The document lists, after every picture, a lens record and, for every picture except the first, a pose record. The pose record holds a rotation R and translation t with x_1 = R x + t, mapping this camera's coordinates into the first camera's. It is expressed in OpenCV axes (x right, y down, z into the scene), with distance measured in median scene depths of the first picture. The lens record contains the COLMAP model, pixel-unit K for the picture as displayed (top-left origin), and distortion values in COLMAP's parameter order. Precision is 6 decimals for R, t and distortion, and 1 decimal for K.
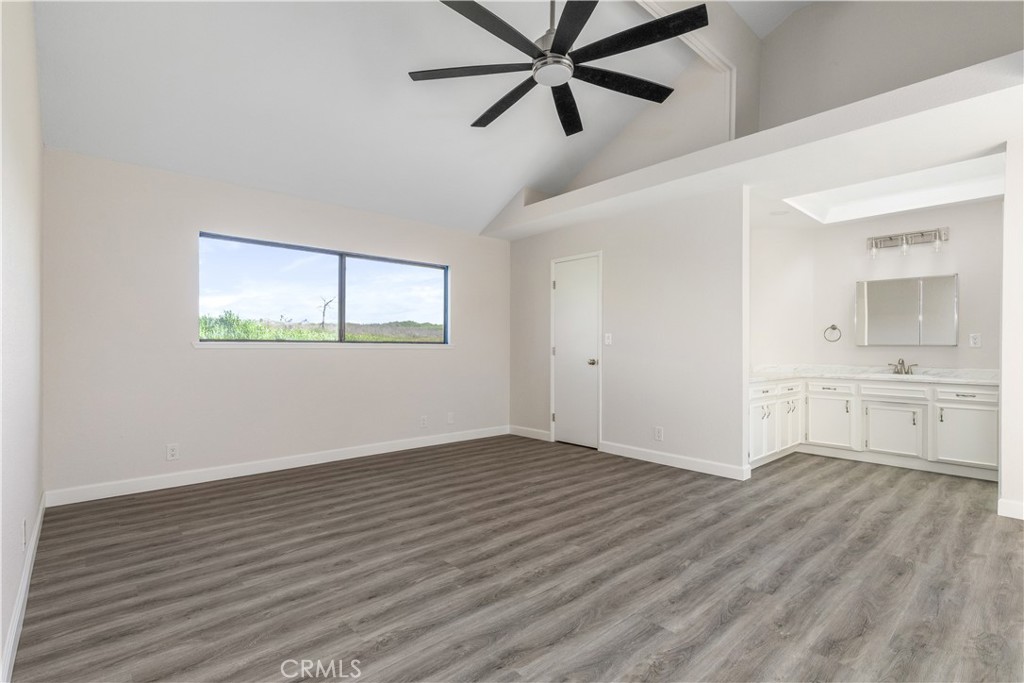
lens RADIAL K [[465.8, 0, 505.3], [0, 465.8, 347.0], [0, 0, 1]] dist [0.012971, -0.000203]
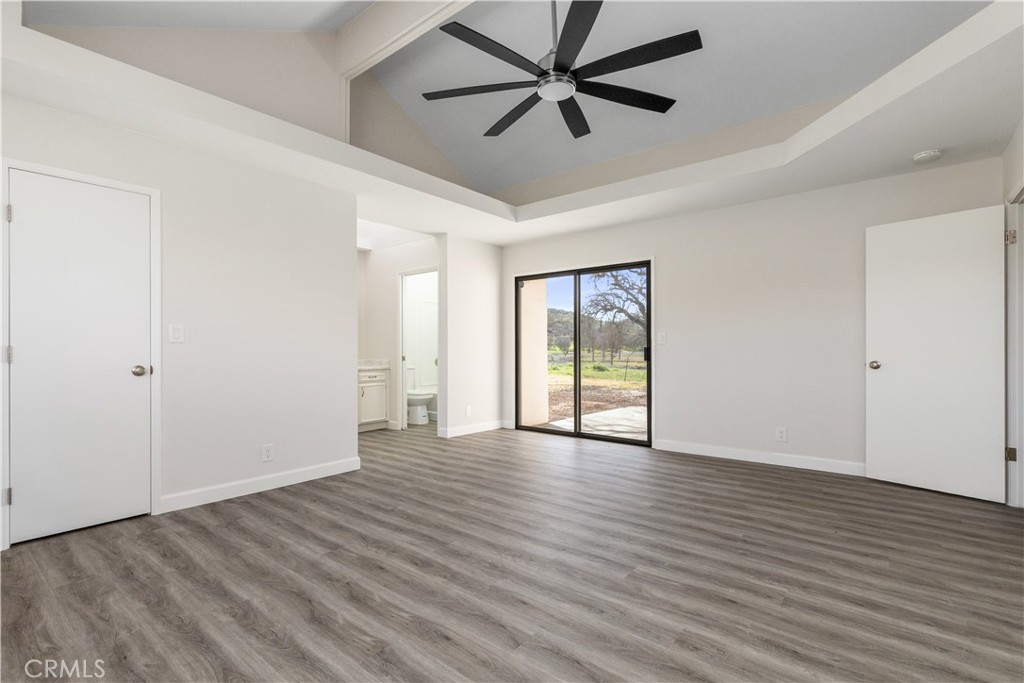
lens RADIAL K [[465.8, 0, 502.4], [0, 465.8, 346.3], [0, 0, 1]] dist [0.012971, -0.000203]
pose [[-0.125581, -0.002297, 0.992081, -0.687116], [-0.001391, 0.999997, 0.002139, -0.000645], [-0.992082, -0.001112, -0.125583, 0.917812]]
